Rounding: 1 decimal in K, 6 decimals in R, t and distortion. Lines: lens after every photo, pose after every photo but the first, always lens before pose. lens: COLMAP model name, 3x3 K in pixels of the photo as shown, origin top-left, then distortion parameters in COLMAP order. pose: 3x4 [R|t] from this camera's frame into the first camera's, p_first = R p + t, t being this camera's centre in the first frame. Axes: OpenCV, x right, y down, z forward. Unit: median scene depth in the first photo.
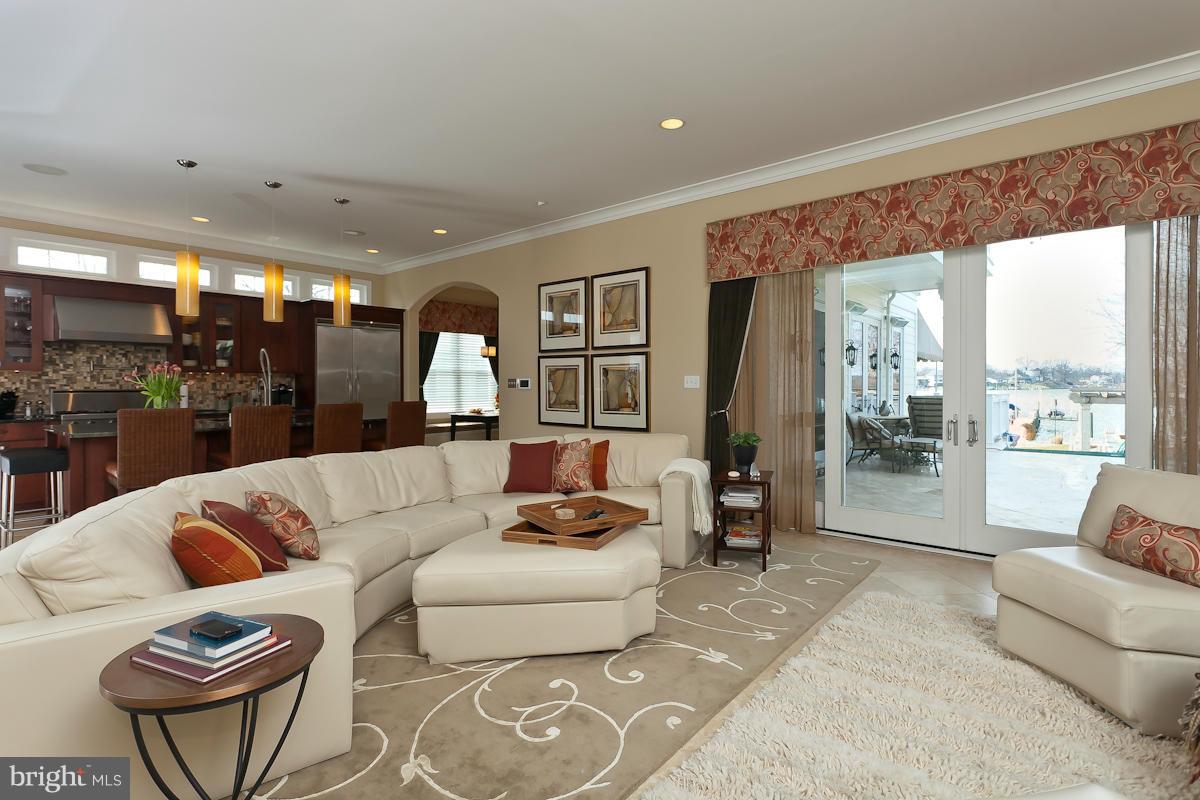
lens RADIAL K [[573.7, 0, 598.6], [0, 573.7, 388.2], [0, 0, 1]] dist [0.000160, -0.000270]
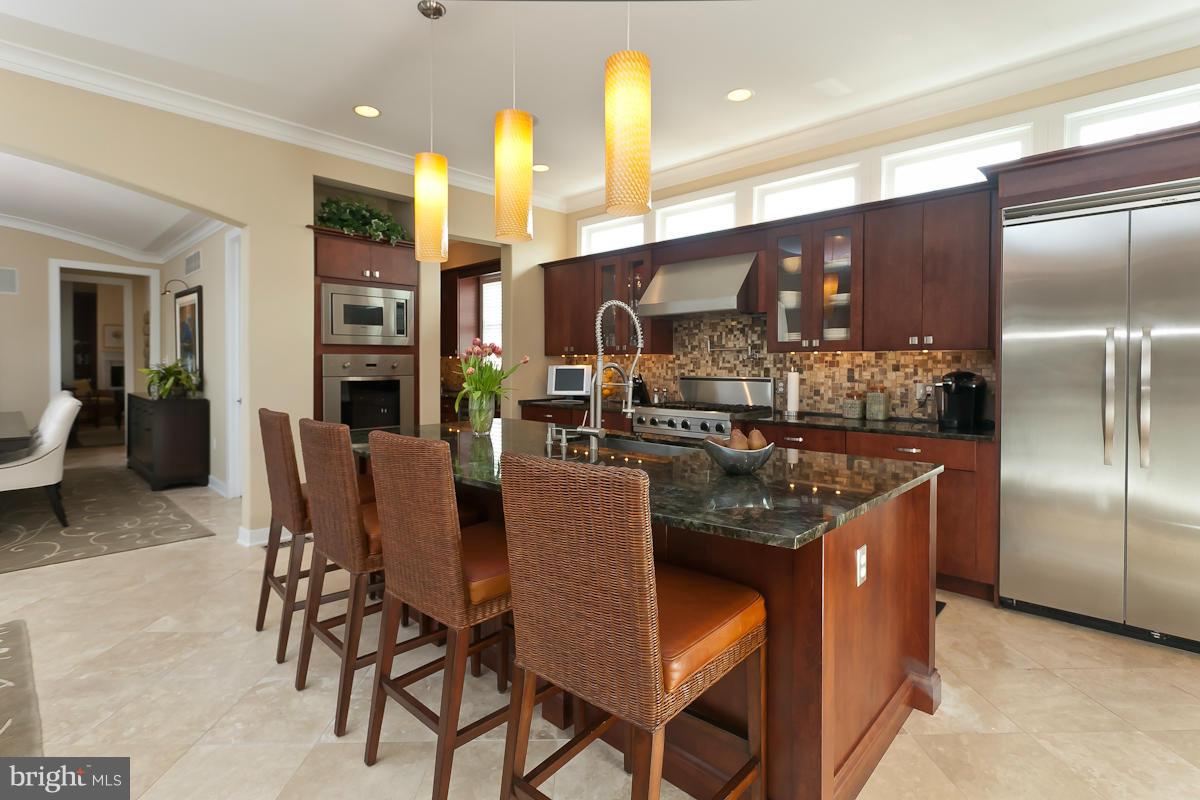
lens RADIAL K [[573.7, 0, 598.6], [0, 573.7, 388.2], [0, 0, 1]] dist [0.000160, -0.000270]
pose [[-0.053640, 0.042552, -0.997653, -0.080660], [-0.008607, 0.999035, 0.043073, -0.013916], [0.998523, 0.010898, -0.053222, 0.850401]]
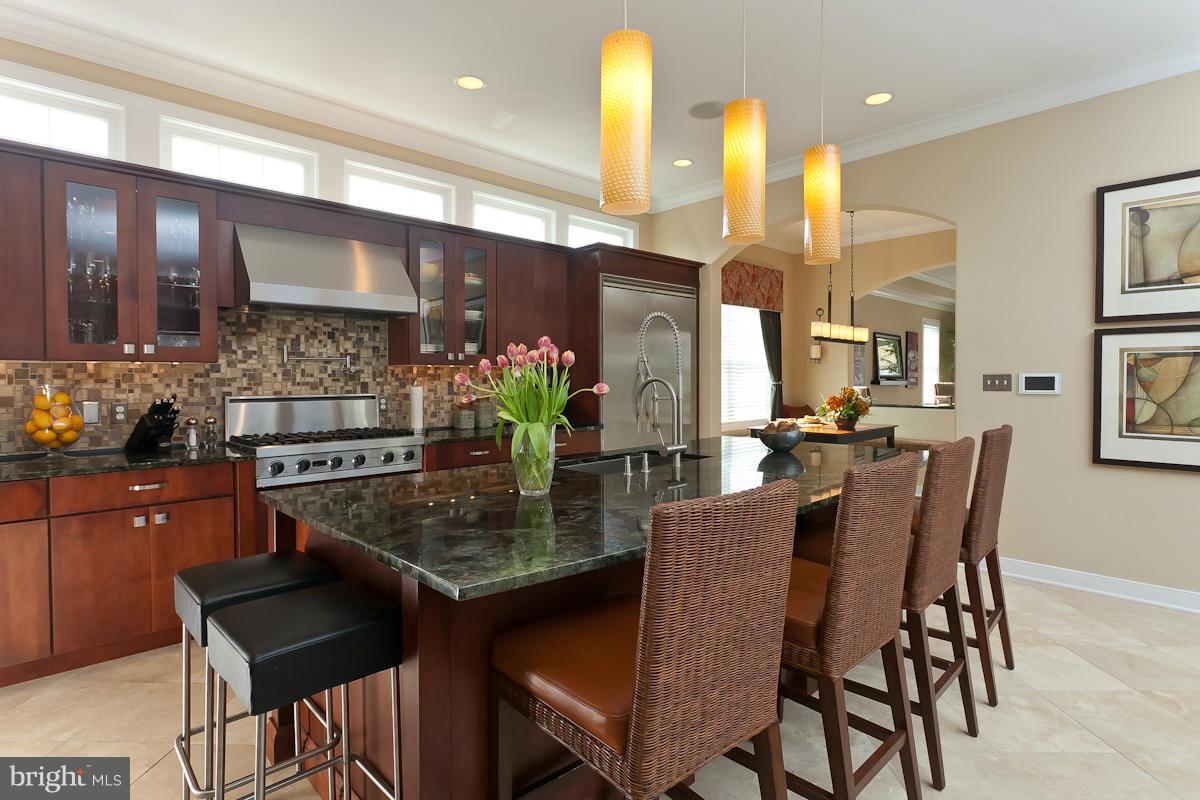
lens RADIAL K [[610.1, 0, 600.0], [0, 610.1, 400.0], [0, 0, 1]] dist [-0.000325, -0.000094]
pose [[0.994906, 0.001387, -0.100795, -0.492395], [0.001682, 0.999538, 0.030355, -0.010874], [0.100790, -0.030370, 0.994444, 0.414307]]
